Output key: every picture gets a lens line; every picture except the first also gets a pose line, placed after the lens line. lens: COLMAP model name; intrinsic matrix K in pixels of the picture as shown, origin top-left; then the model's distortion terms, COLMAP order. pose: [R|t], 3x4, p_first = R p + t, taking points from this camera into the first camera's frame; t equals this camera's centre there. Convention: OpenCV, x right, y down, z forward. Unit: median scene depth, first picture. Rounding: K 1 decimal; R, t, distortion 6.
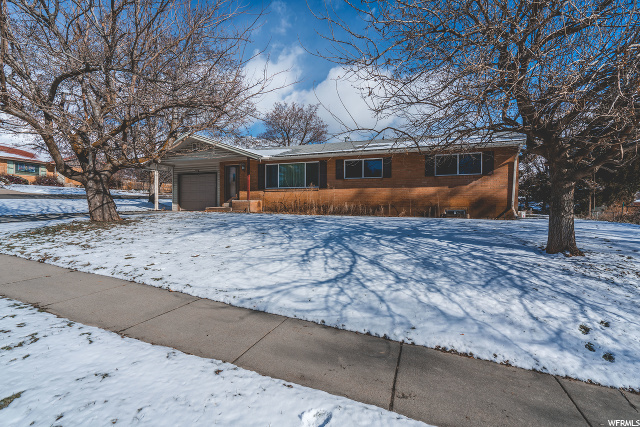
lens RADIAL K [[292.3, 0, 316.0], [0, 292.3, 212.8], [0, 0, 1]] dist [0.000434, 0.000268]
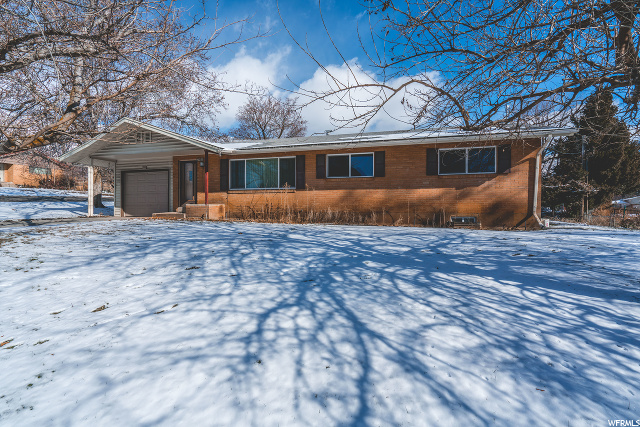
lens RADIAL K [[292.3, 0, 319.4], [0, 292.3, 209.3], [0, 0, 1]] dist [0.000434, 0.000268]
pose [[0.996717, -0.002113, 0.080932, 0.011348], [0.003359, 0.999878, -0.015257, -0.018851], [-0.080890, 0.015479, 0.996603, 0.216591]]
